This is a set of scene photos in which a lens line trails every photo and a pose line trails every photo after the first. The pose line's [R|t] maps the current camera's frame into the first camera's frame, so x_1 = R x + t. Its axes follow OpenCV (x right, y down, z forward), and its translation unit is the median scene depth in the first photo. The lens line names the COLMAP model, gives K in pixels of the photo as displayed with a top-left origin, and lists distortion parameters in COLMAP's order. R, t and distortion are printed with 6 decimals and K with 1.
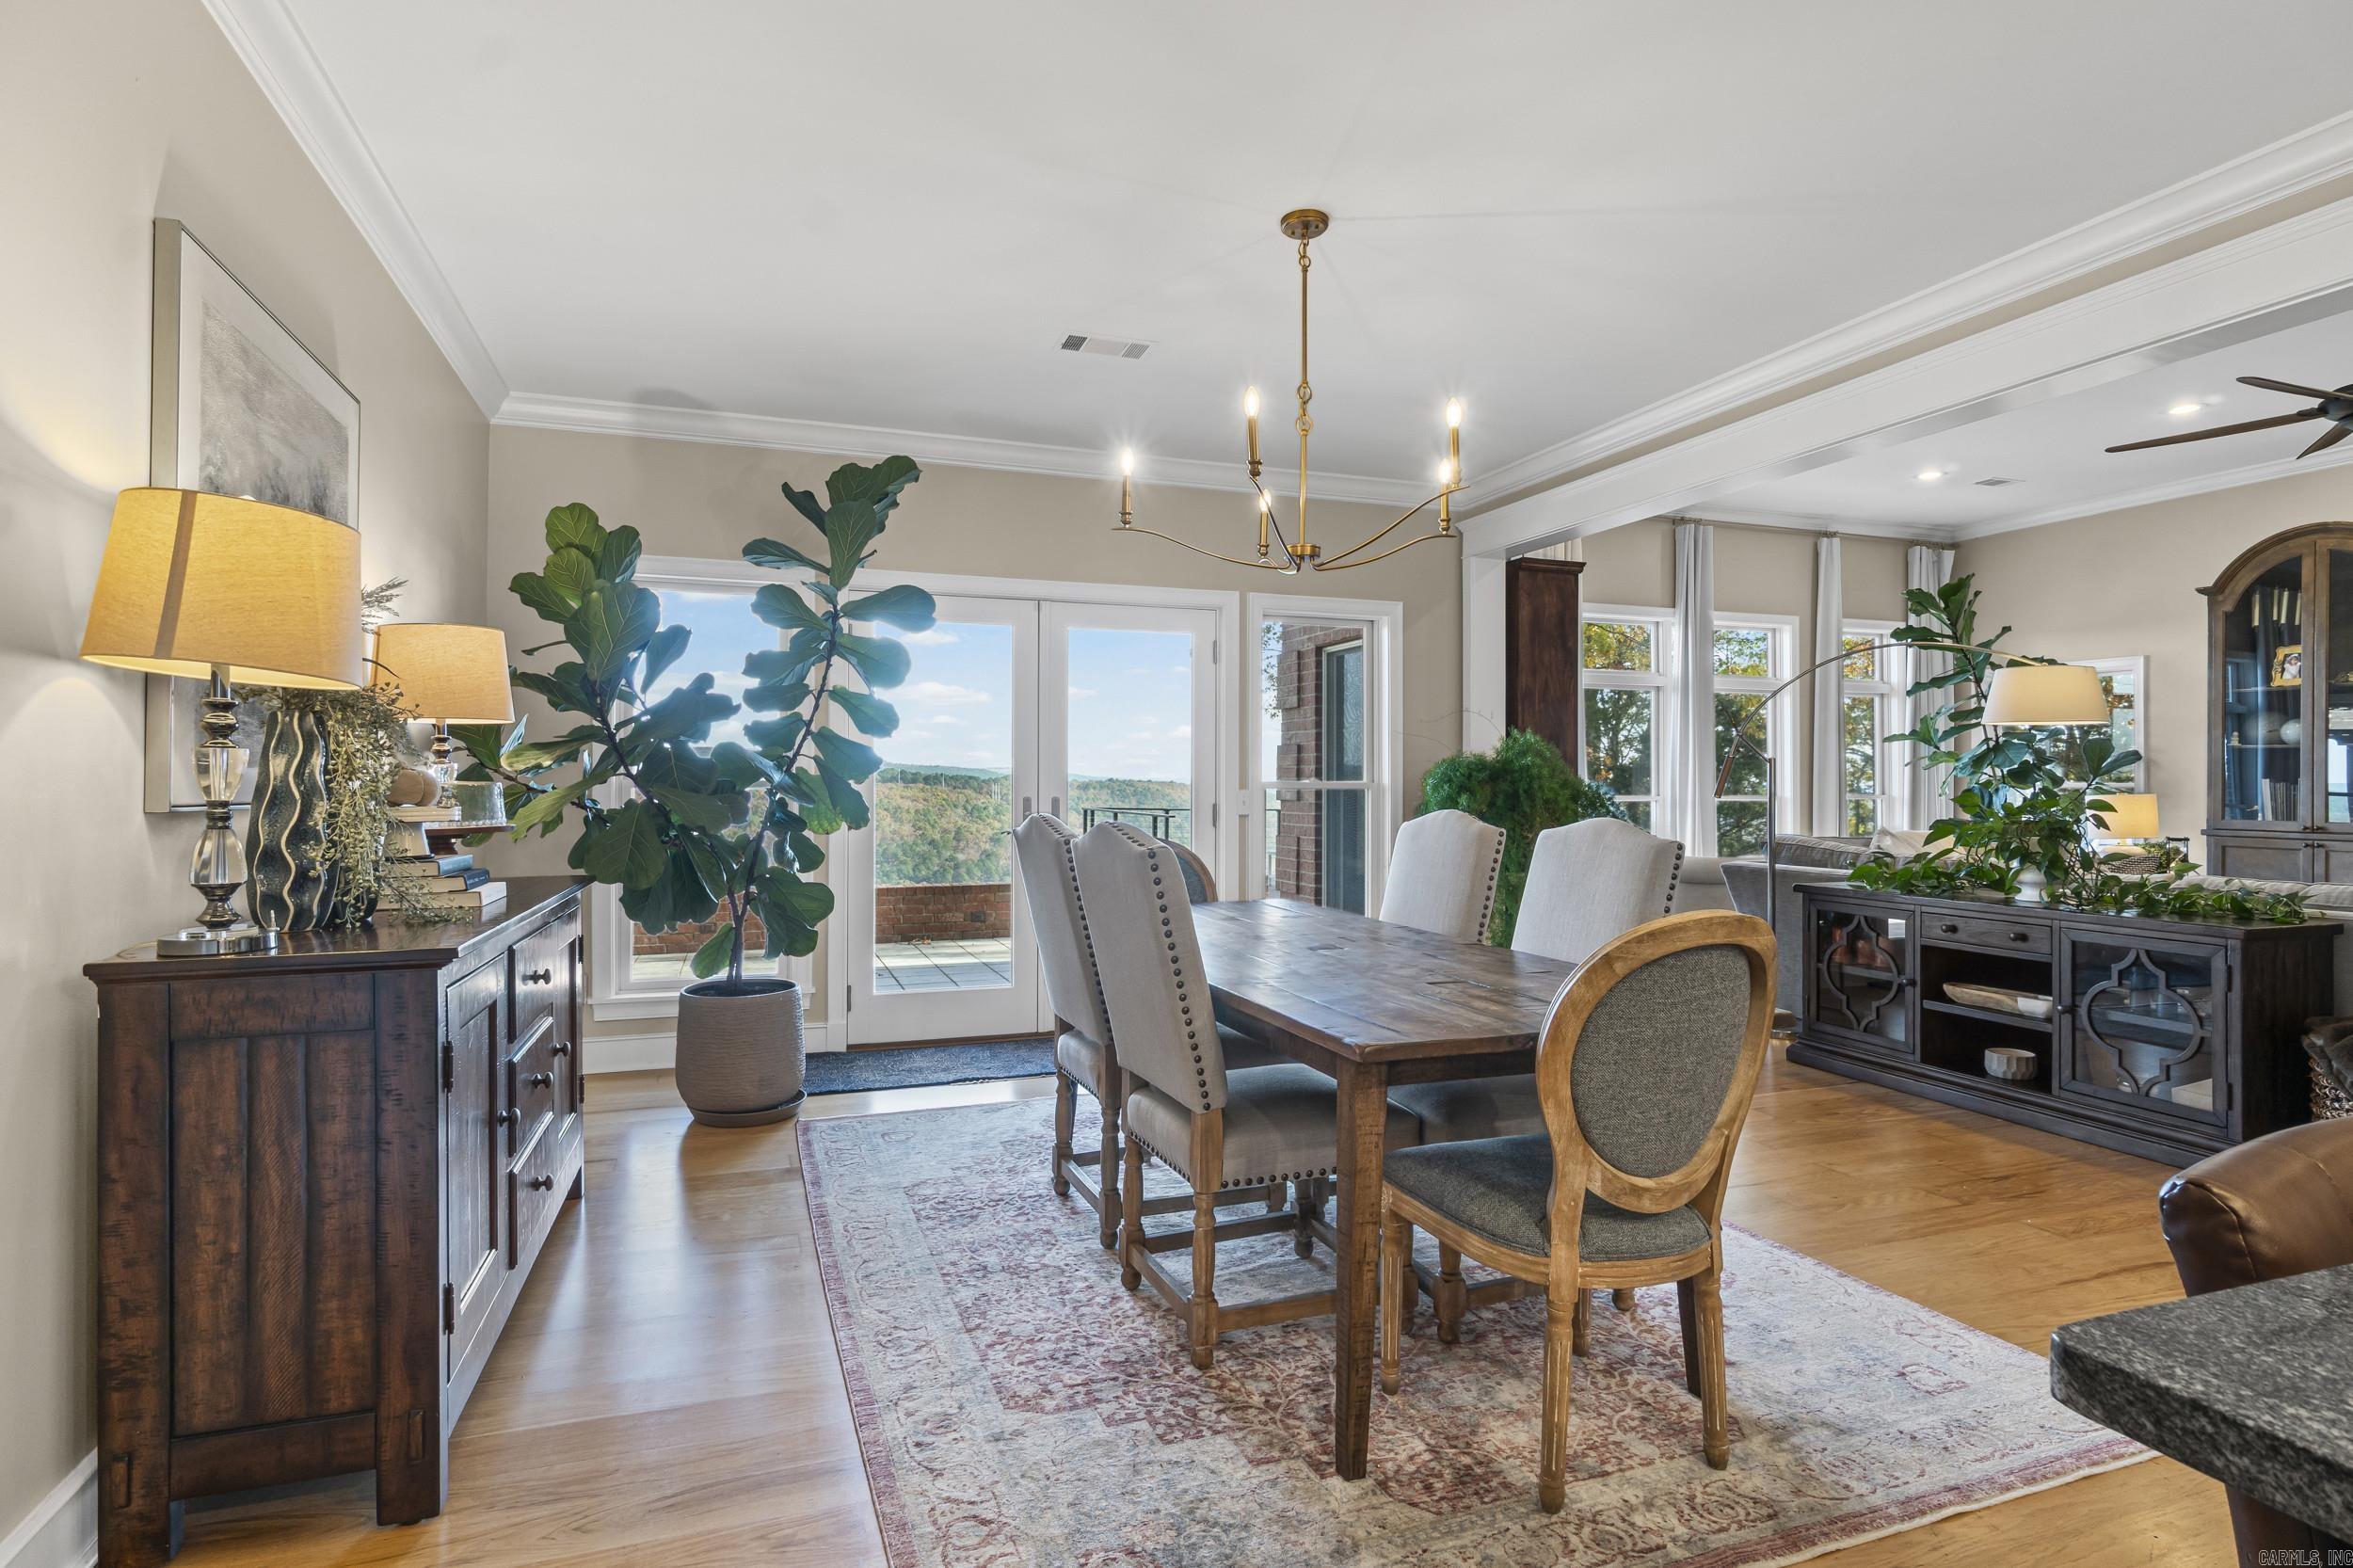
lens RADIAL K [[1161.6, 0, 1187.9], [0, 1161.6, 774.3], [0, 0, 1]] dist [-0.003294, 0.000601]
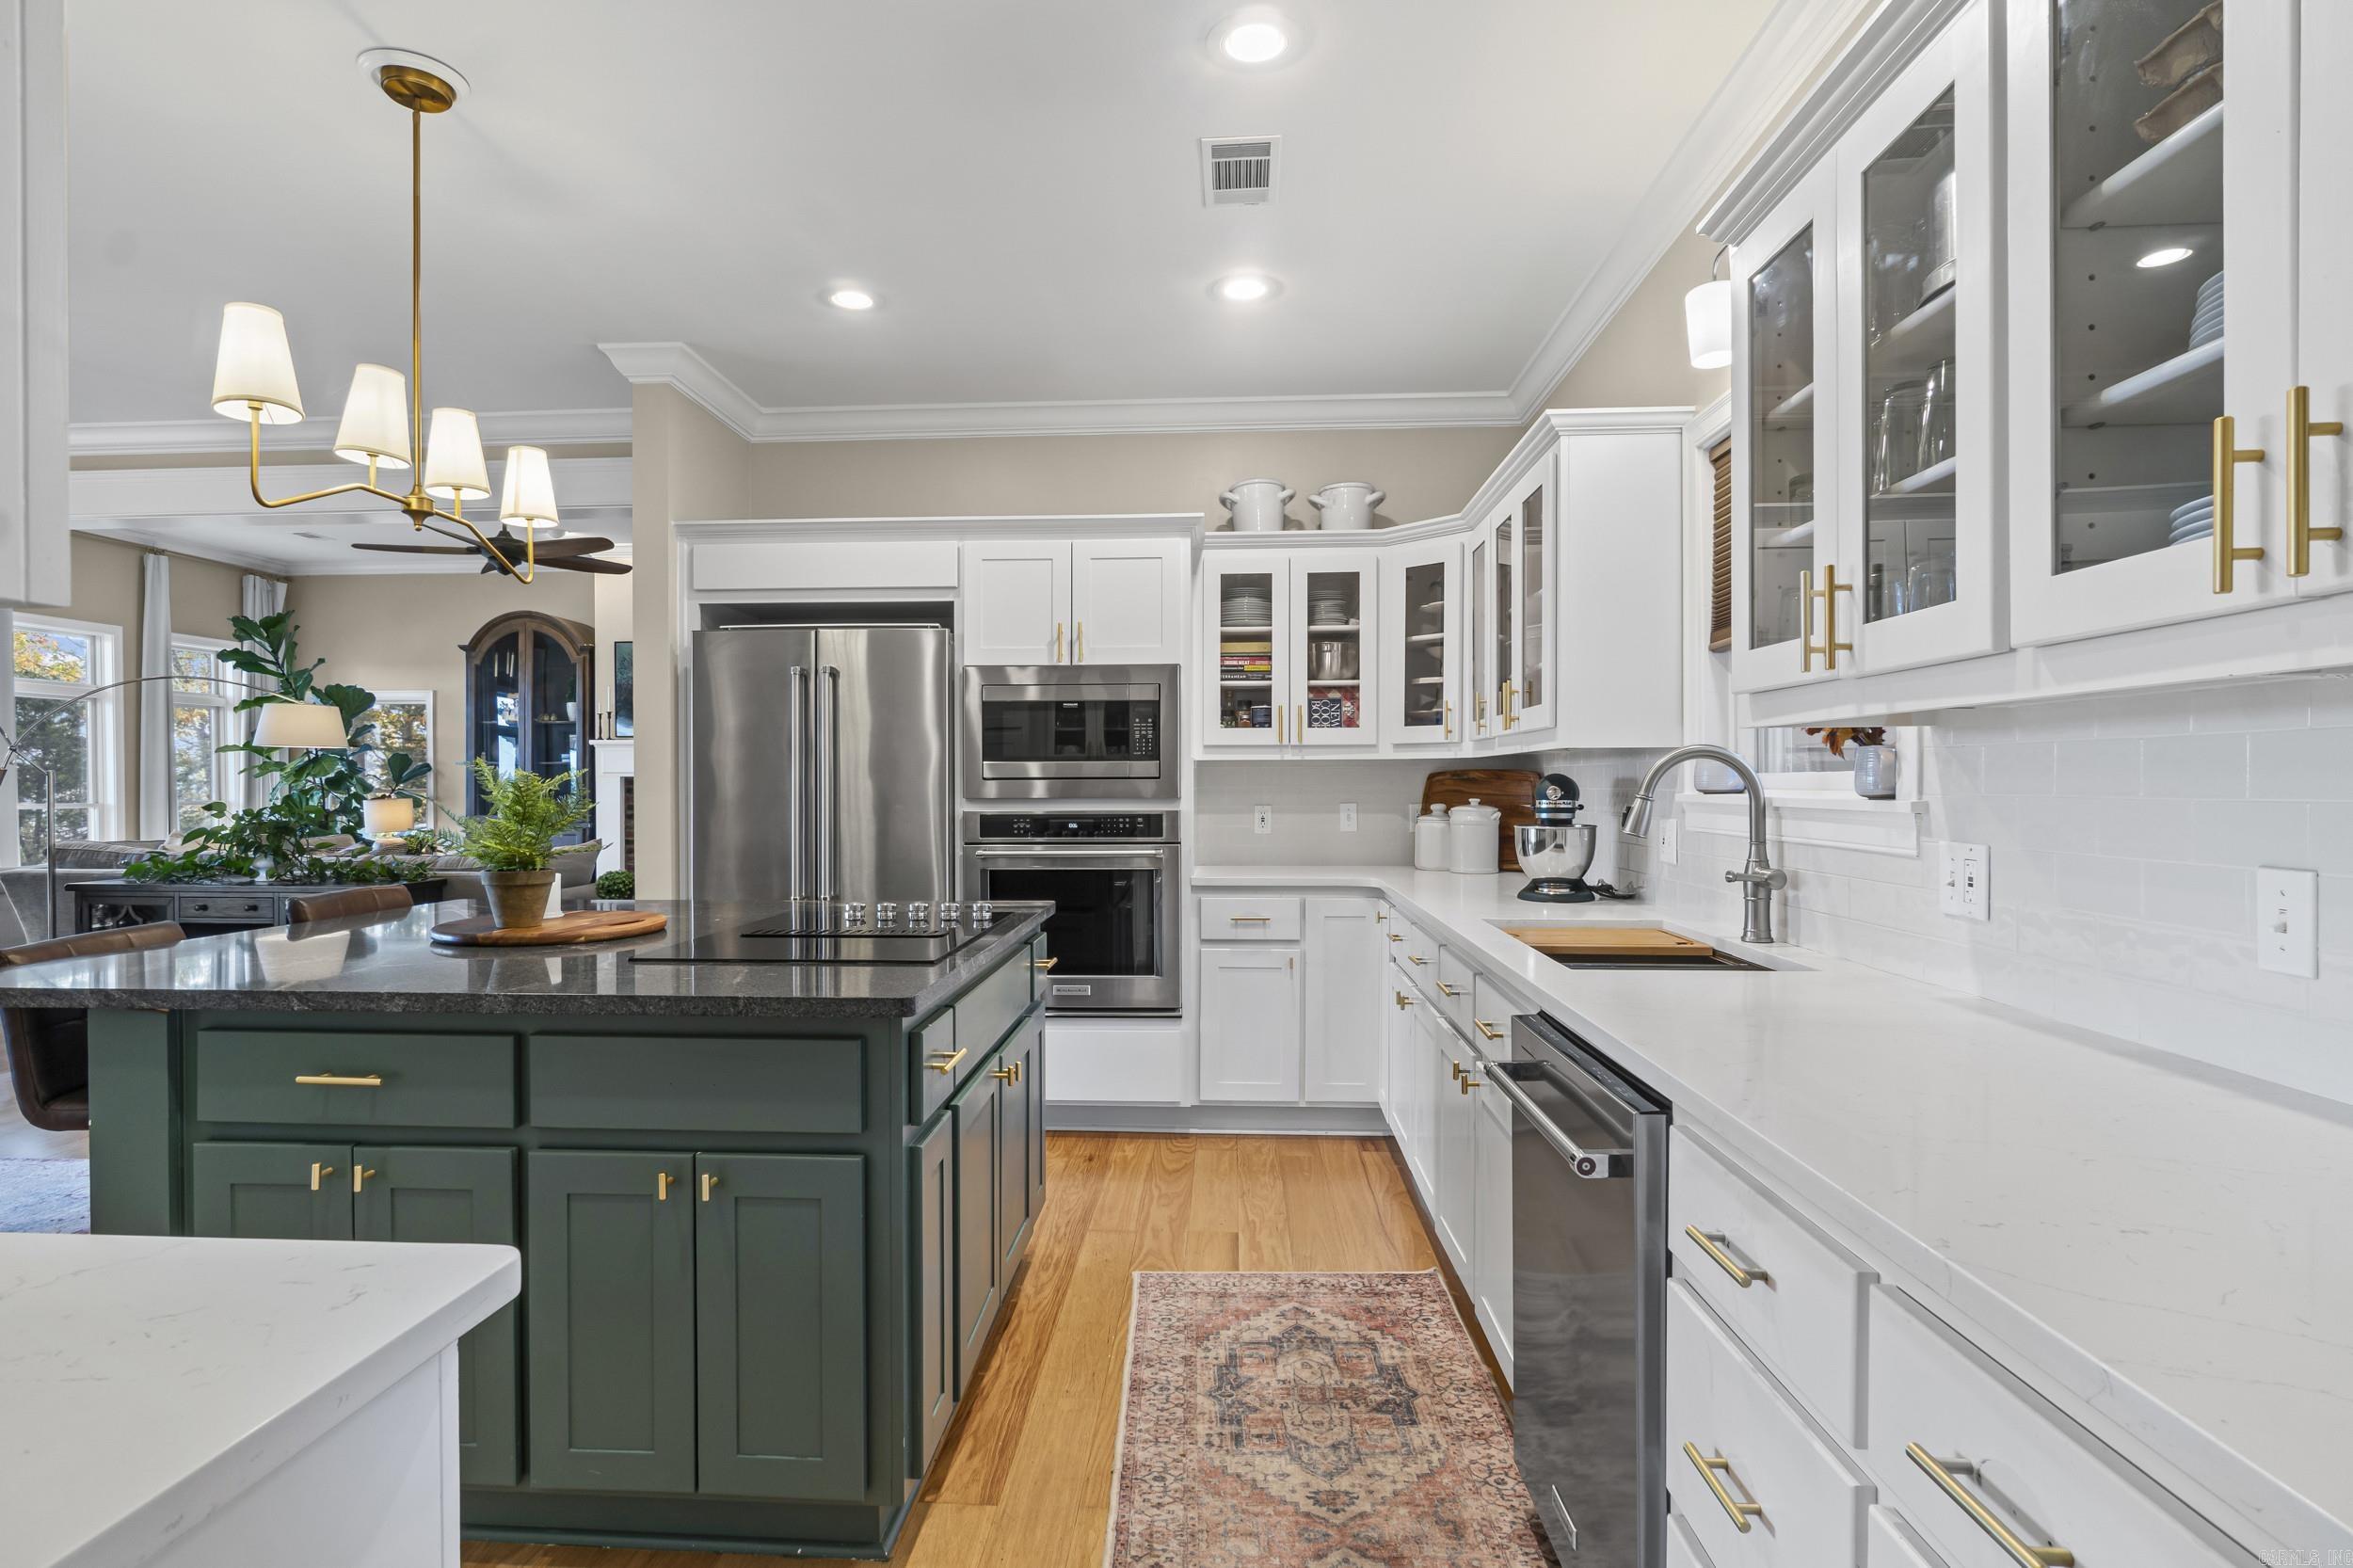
lens RADIAL K [[1173.7, 0, 1167.5], [0, 1173.7, 794.5], [0, 0, 1]] dist [-0.018757, 0.000567]
pose [[0.388221, -0.011741, 0.921492, -0.058173], [-0.003980, 0.999888, 0.014417, -0.008046], [-0.921558, -0.009265, 0.388131, -0.262931]]
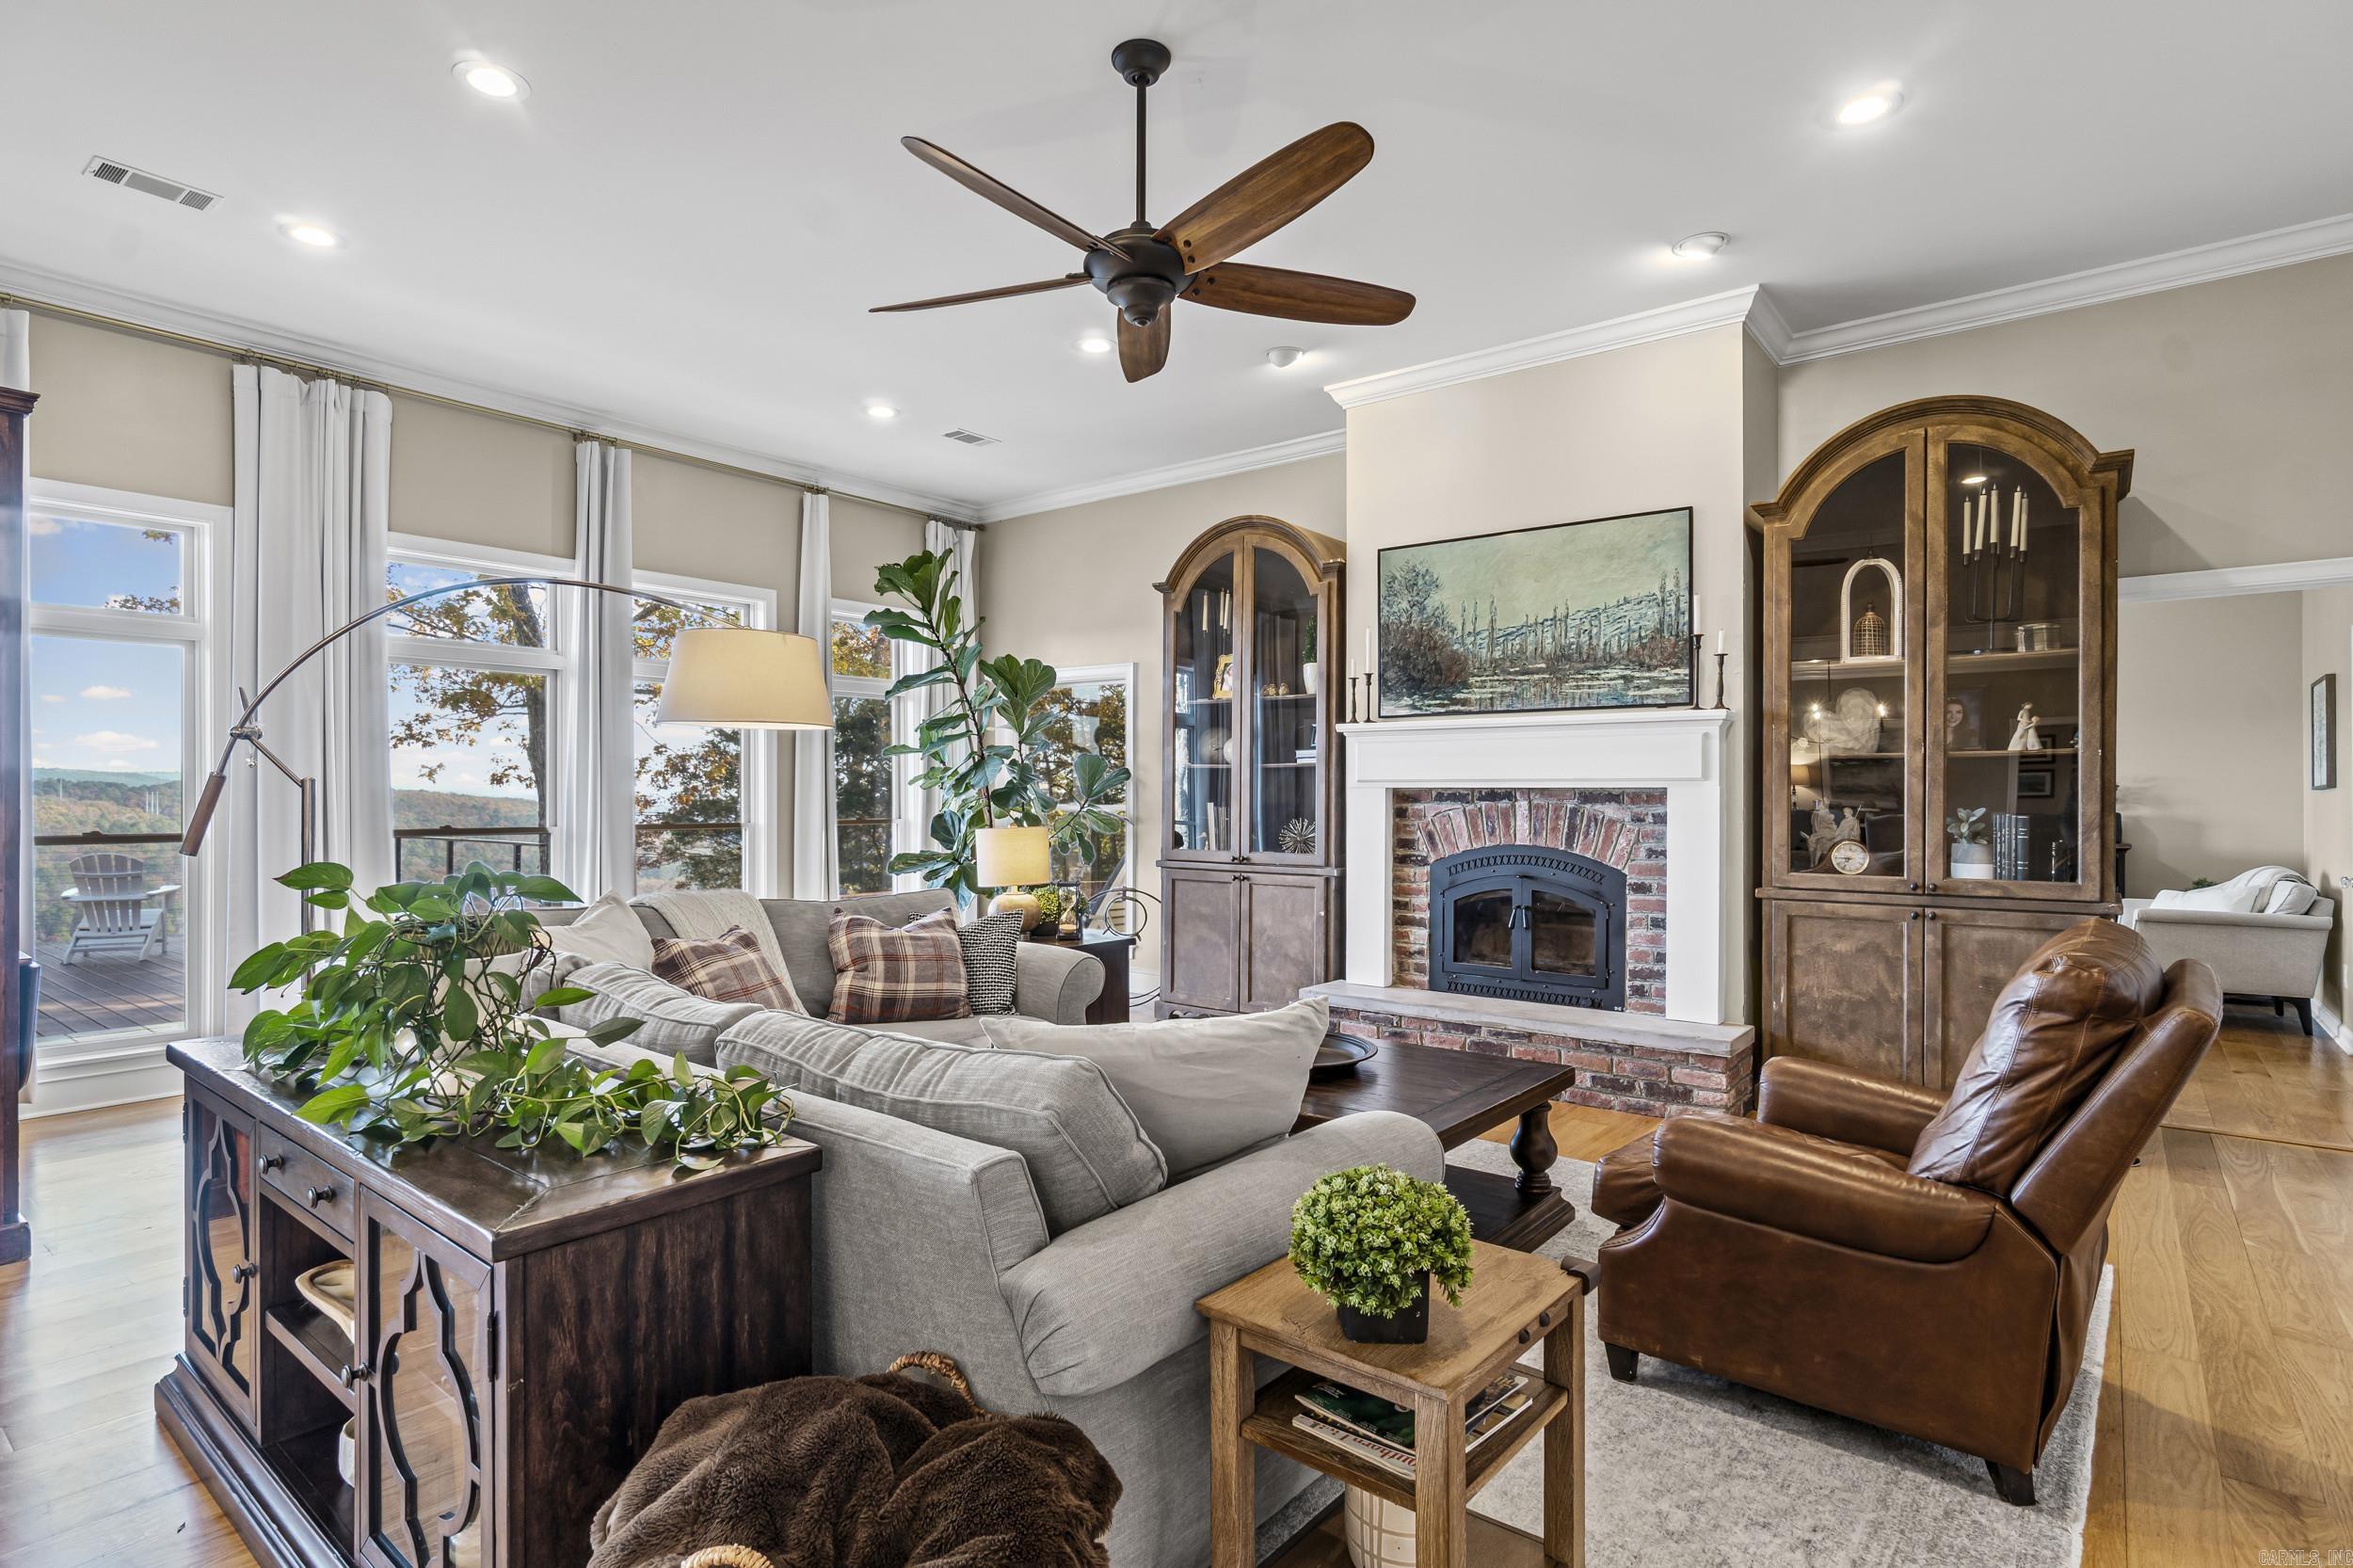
lens RADIAL K [[1149.2, 0, 1176.5], [0, 1149.2, 784.0], [0, 0, 1]] dist [0.030932, 0.000321]
pose [[0.848371, 0.002549, 0.529396, 0.381638], [-0.003041, 0.999995, 0.000059, -0.008810], [-0.529393, -0.001661, 0.848375, 0.228397]]
